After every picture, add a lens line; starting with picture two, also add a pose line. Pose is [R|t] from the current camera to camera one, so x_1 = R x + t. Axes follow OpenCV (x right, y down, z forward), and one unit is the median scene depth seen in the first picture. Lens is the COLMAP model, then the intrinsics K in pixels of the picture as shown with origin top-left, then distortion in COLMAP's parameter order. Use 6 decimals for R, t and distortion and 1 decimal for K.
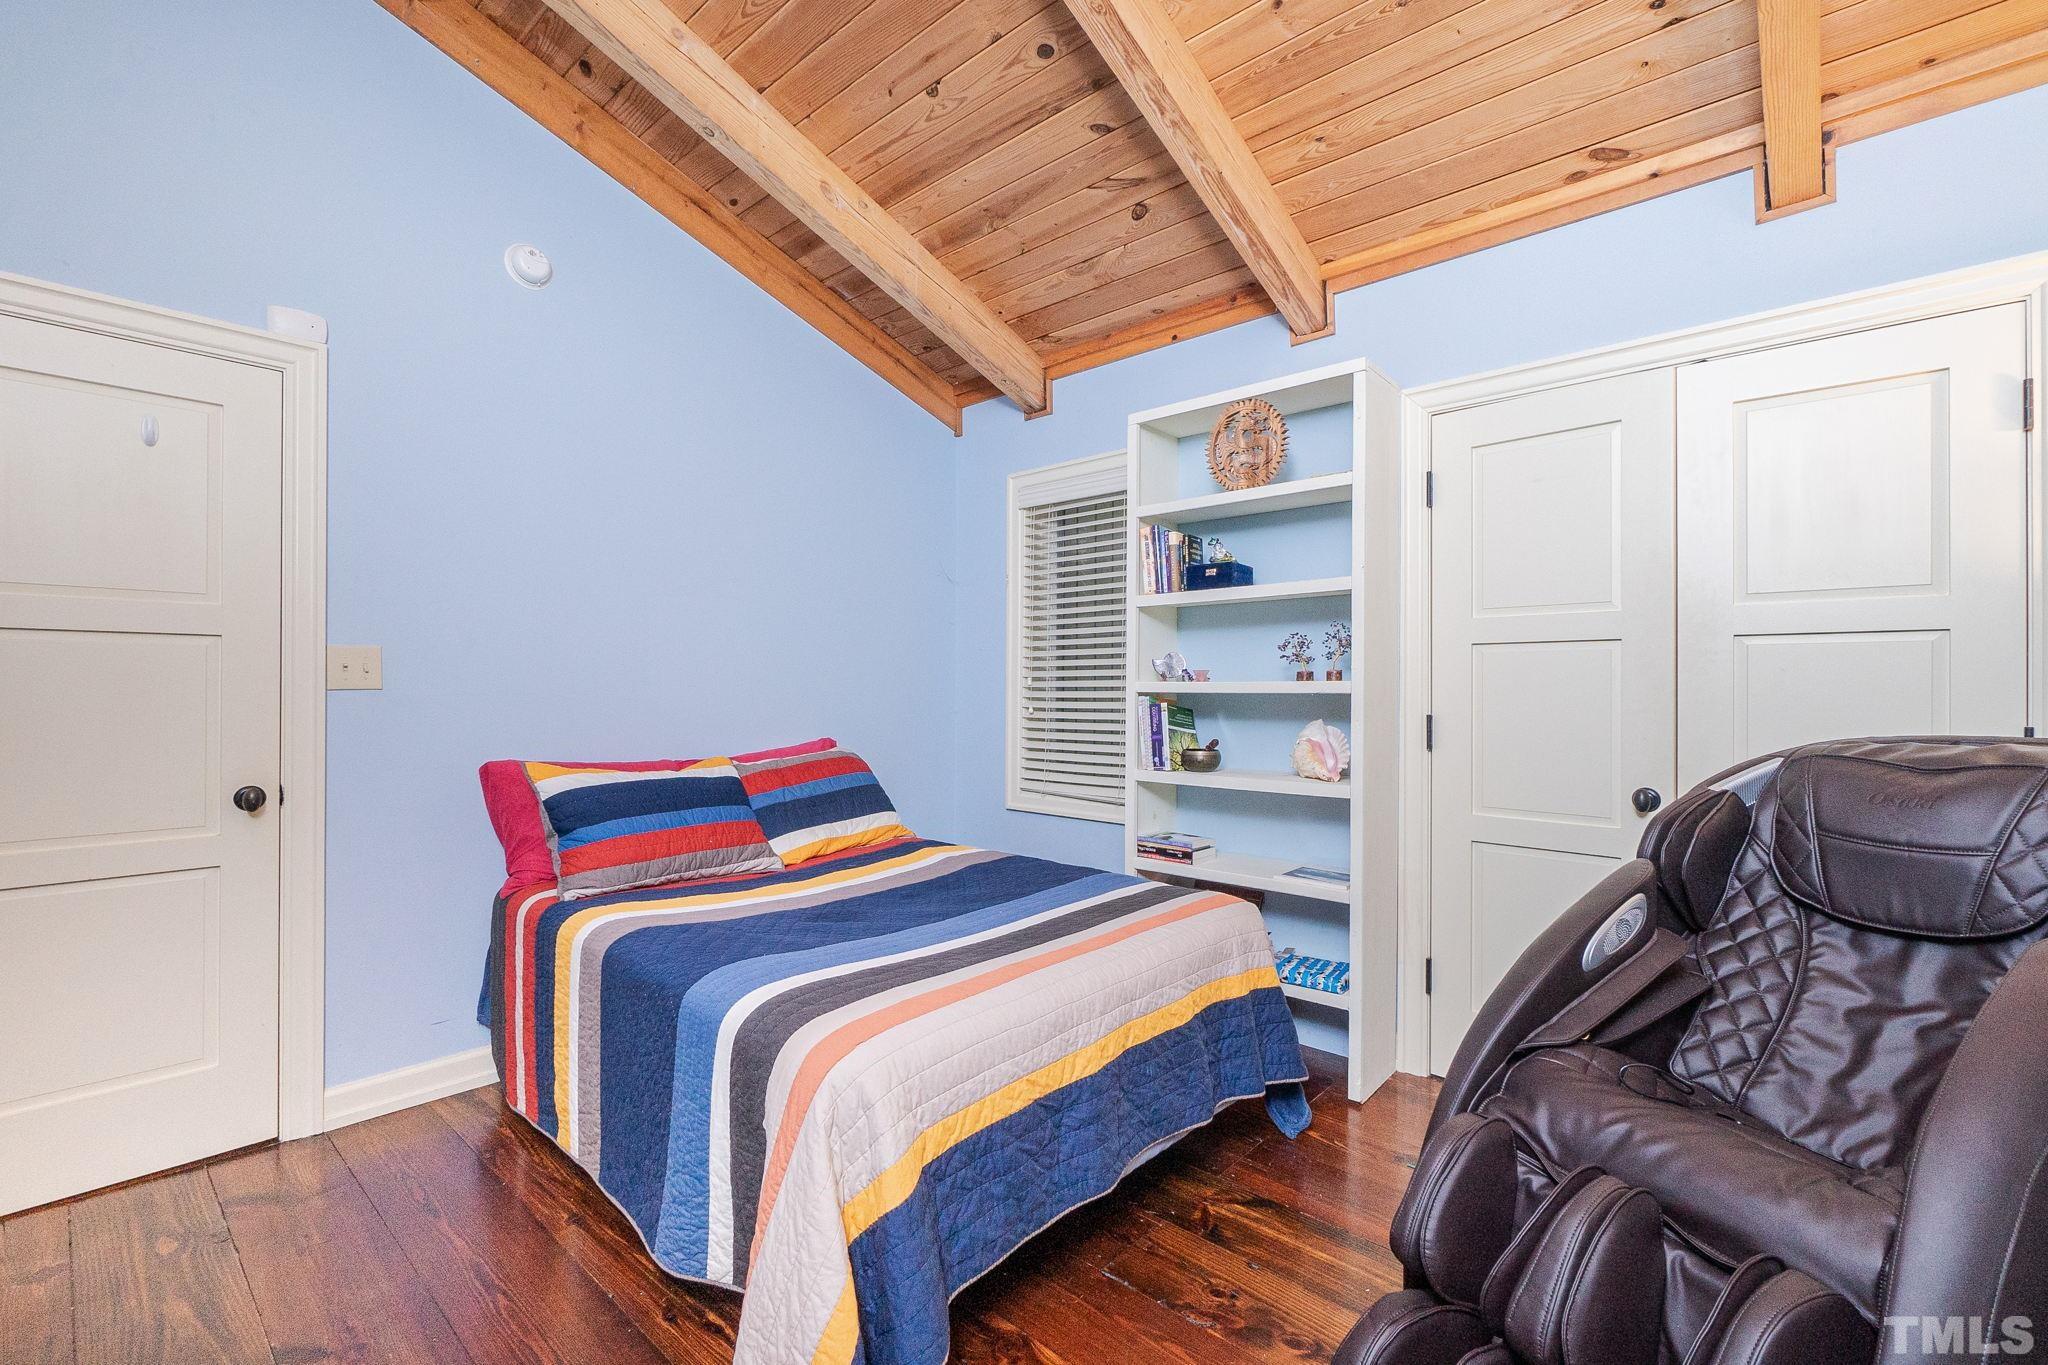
lens RADIAL K [[887.4, 0, 1022.8], [0, 887.4, 687.7], [0, 0, 1]] dist [-0.000638, -0.000083]
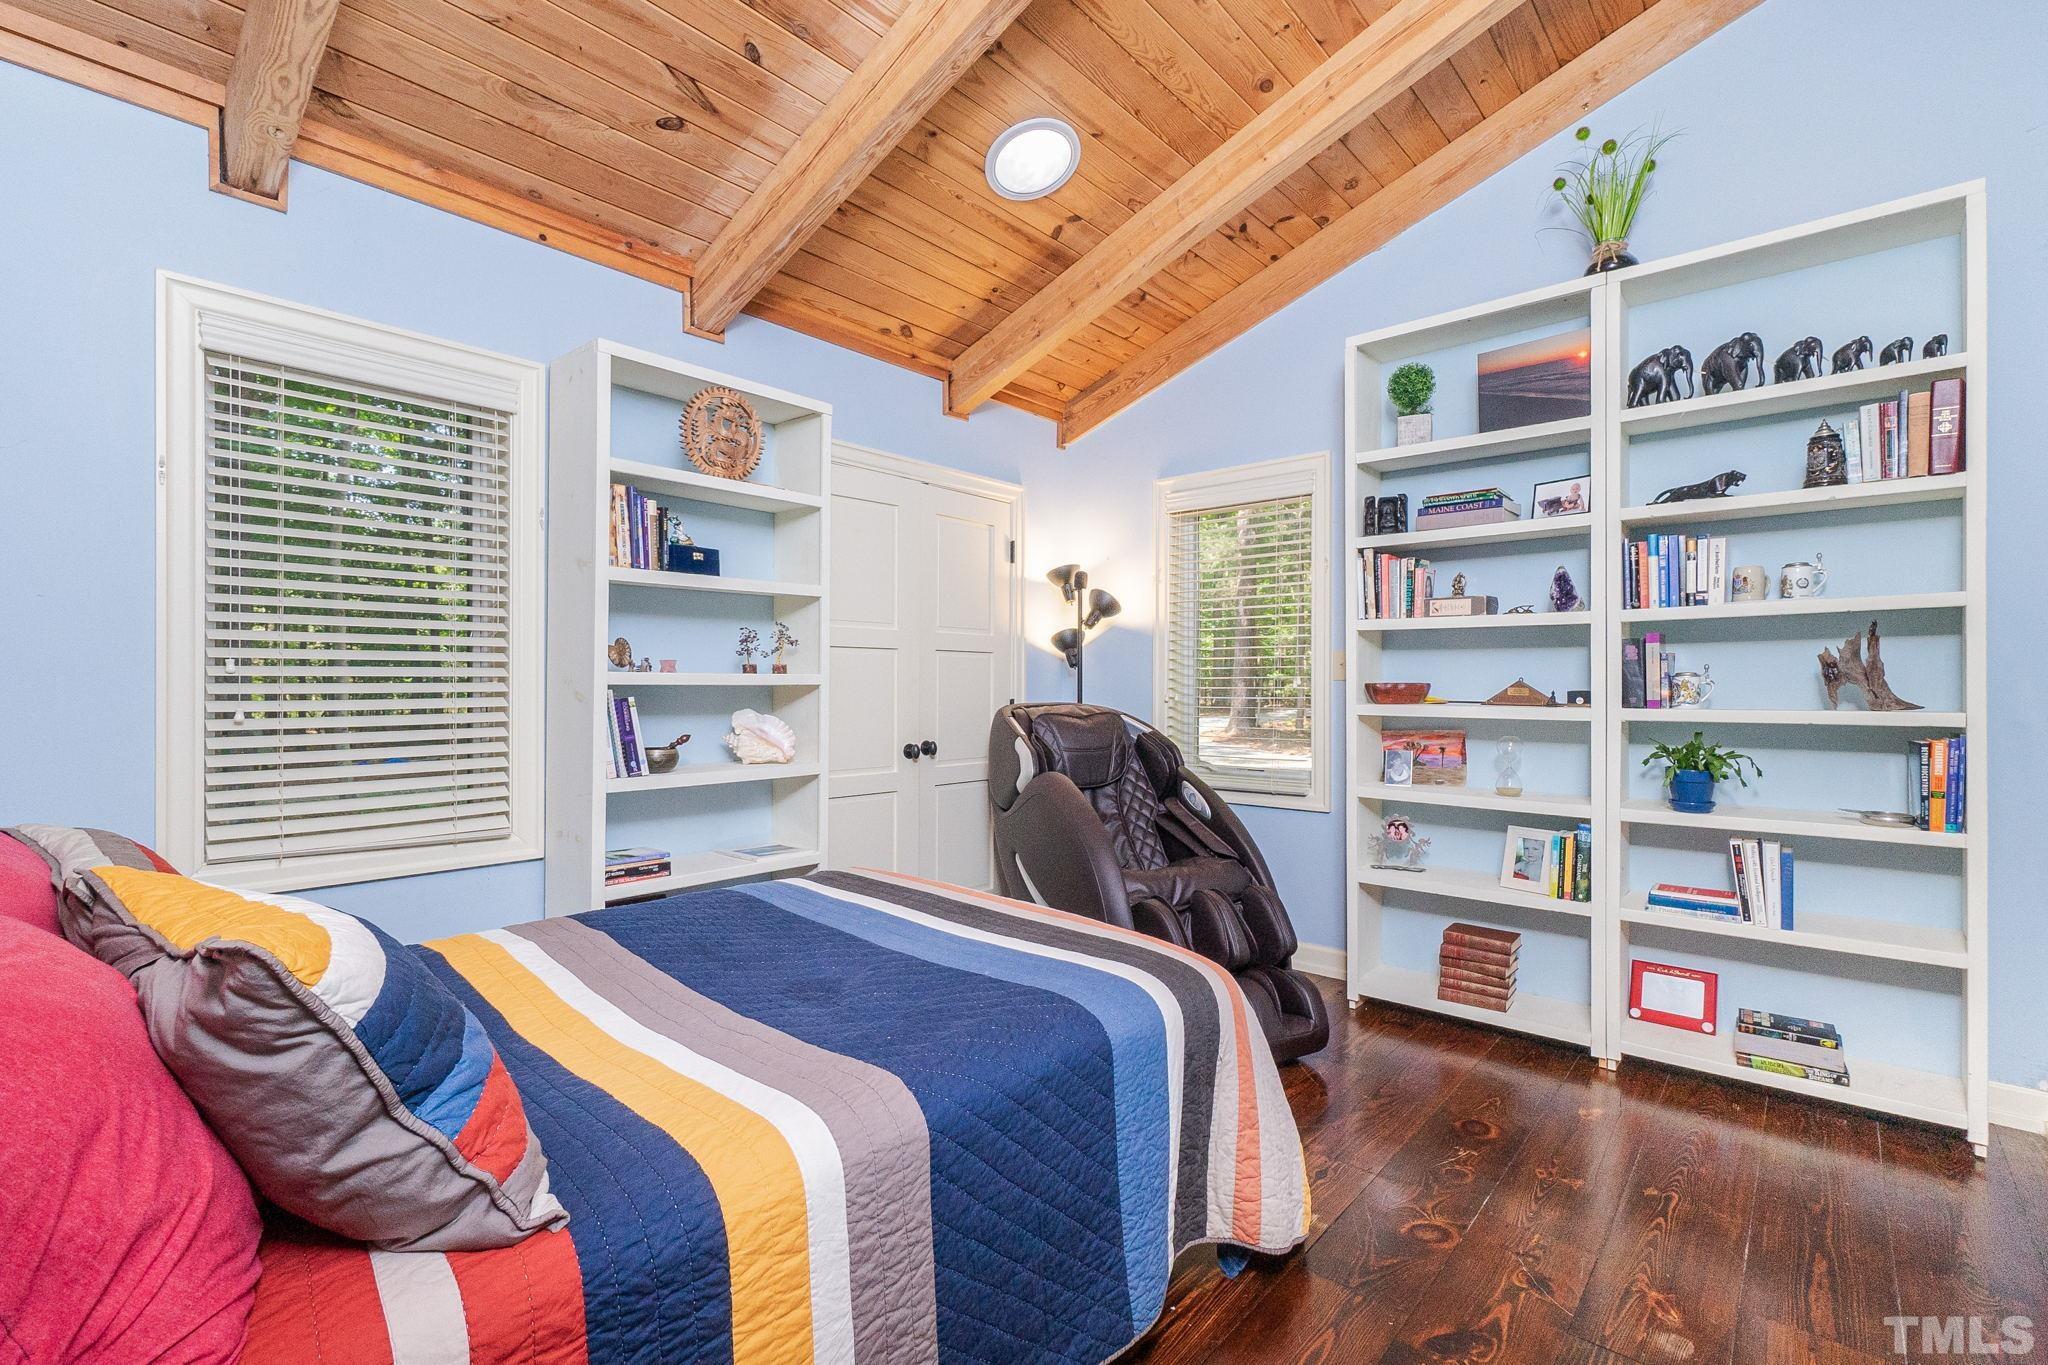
lens RADIAL K [[887.4, 0, 1022.4], [0, 887.4, 681.2], [0, 0, 1]] dist [-0.000638, -0.000083]
pose [[0.006562, -0.002992, 0.999974, -0.701370], [-0.008147, 0.999962, 0.003046, -0.003746], [-0.999945, -0.008167, 0.006537, 0.629974]]
